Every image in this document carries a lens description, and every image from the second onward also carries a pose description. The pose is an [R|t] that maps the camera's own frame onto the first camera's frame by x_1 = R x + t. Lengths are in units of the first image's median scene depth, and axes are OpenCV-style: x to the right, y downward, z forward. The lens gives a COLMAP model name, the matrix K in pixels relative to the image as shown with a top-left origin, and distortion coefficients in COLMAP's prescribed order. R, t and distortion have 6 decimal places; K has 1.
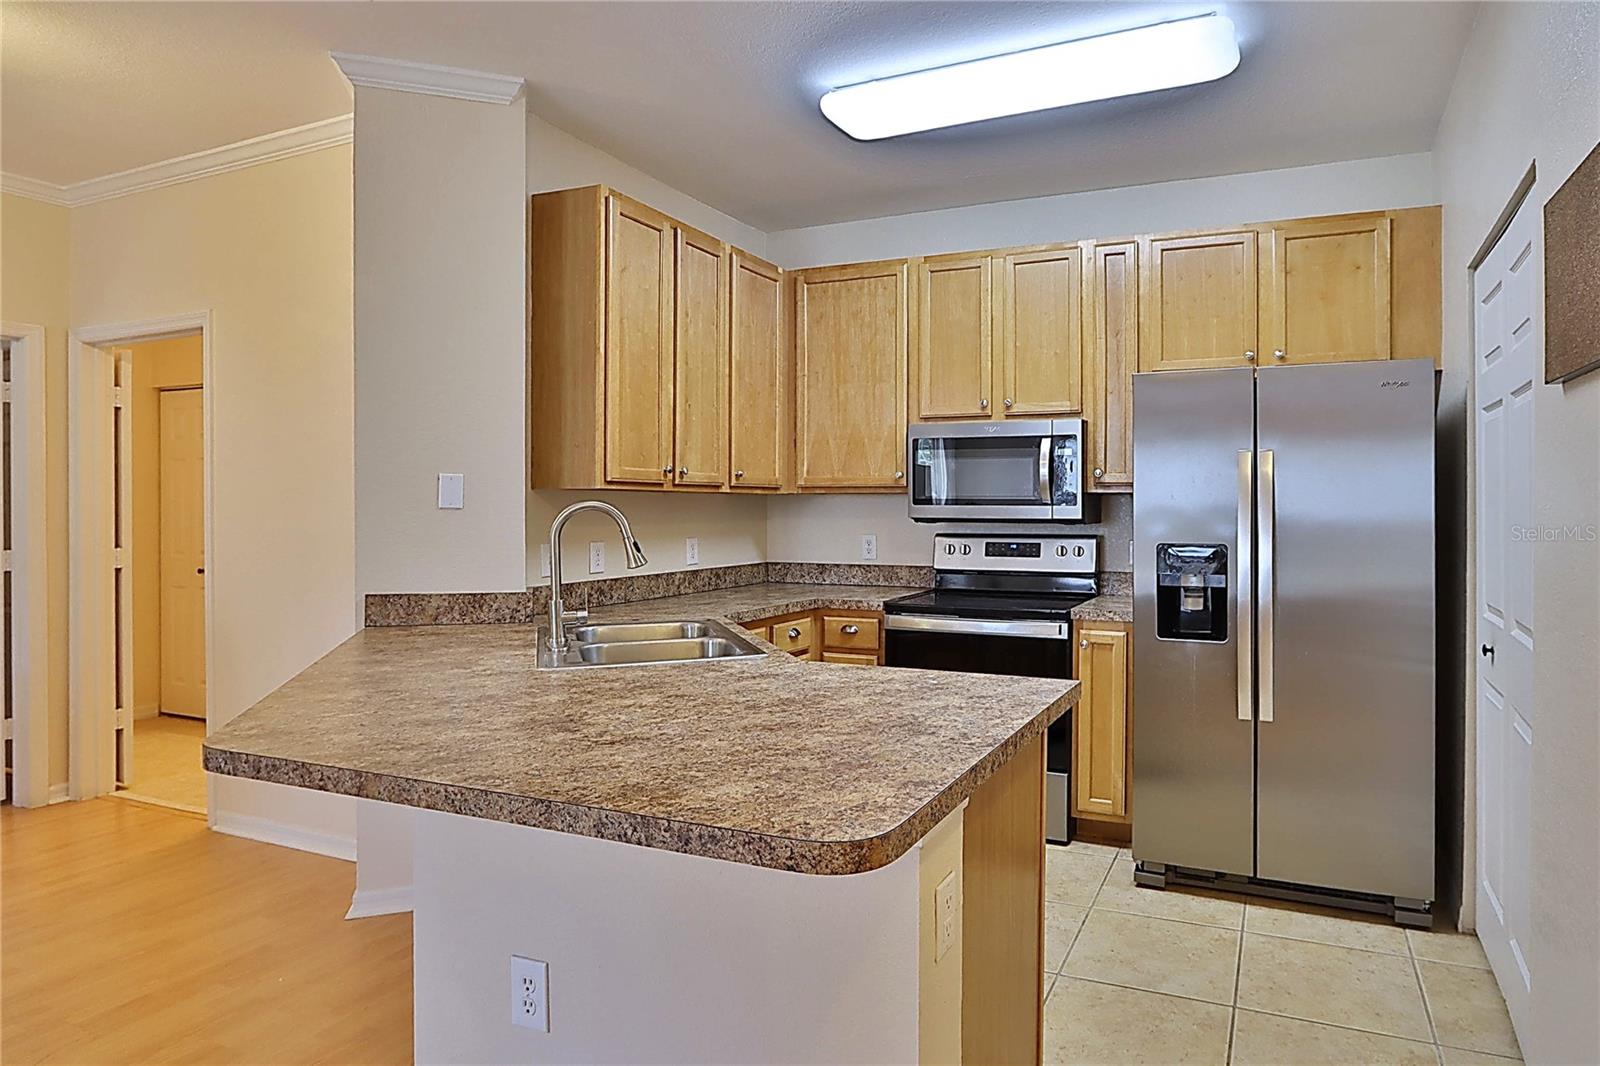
lens RADIAL K [[887.9, 0, 890.4], [0, 887.9, 512.3], [0, 0, 1]] dist [-0.018128, 0.000148]
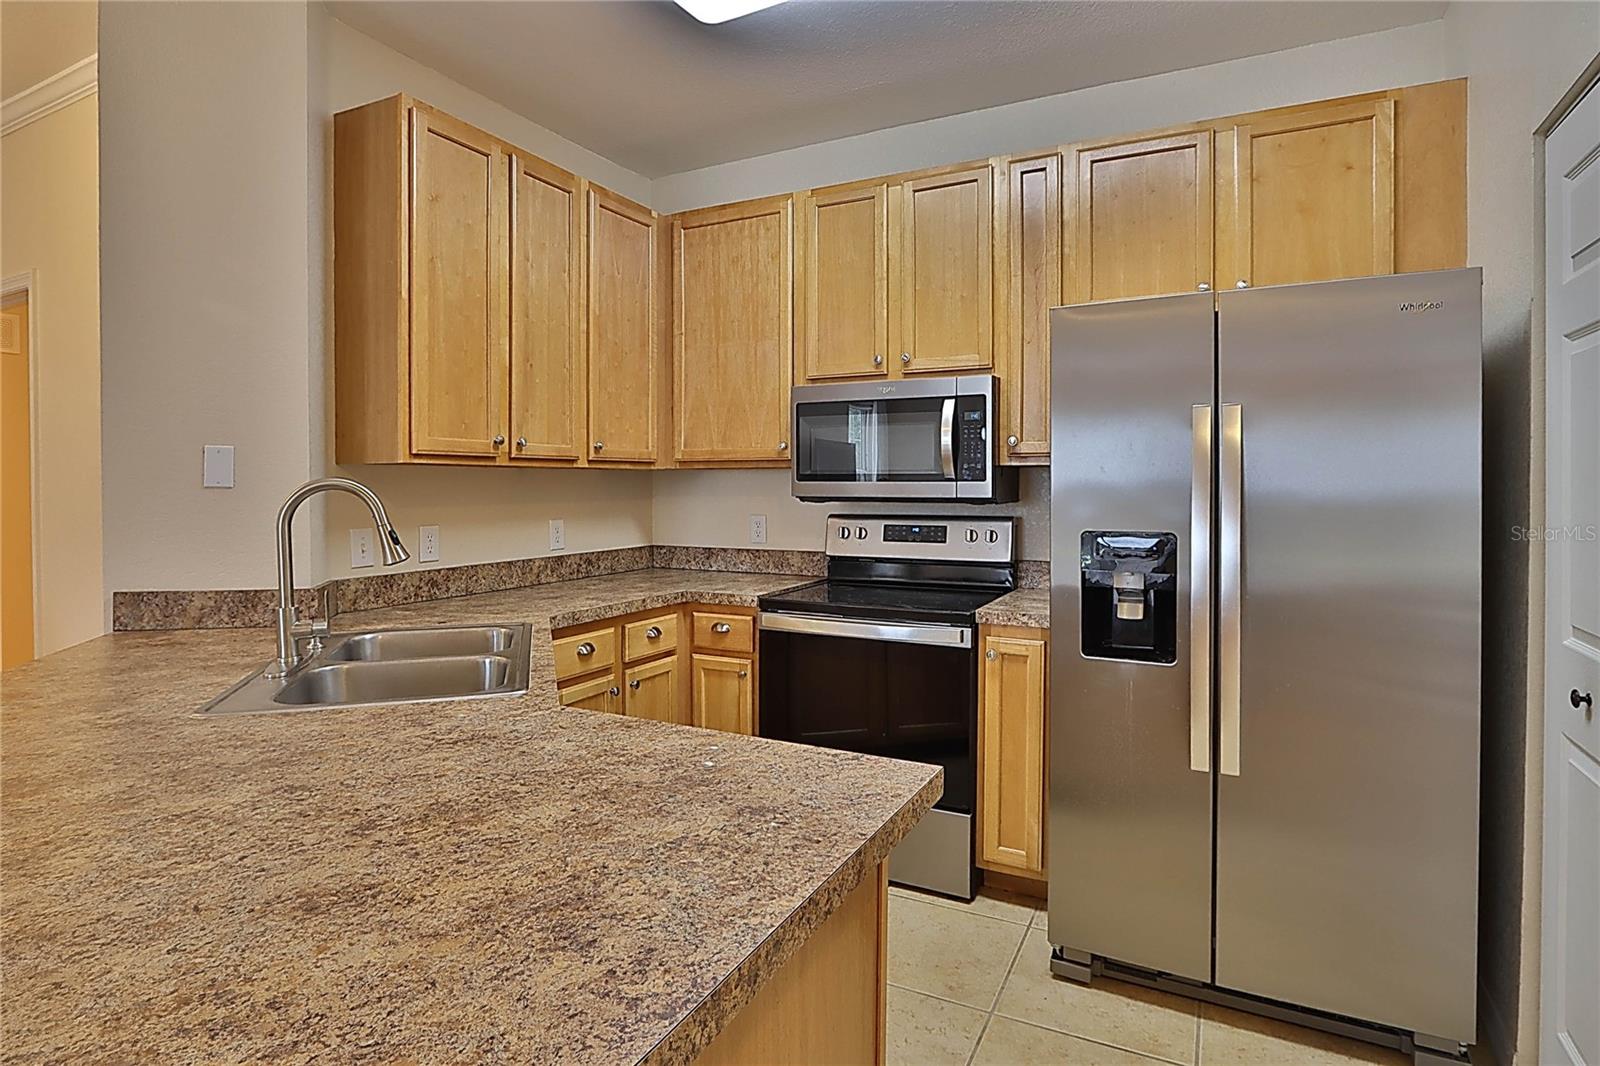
lens RADIAL K [[863.2, 0, 802.2], [0, 863.2, 502.7], [0, 0, 1]] dist [-0.018278, -0.000445]
pose [[0.999356, -0.002775, -0.035779, 0.064203], [0.003362, 0.999860, 0.016364, -0.001357], [0.035728, -0.016474, 0.999226, 0.185898]]
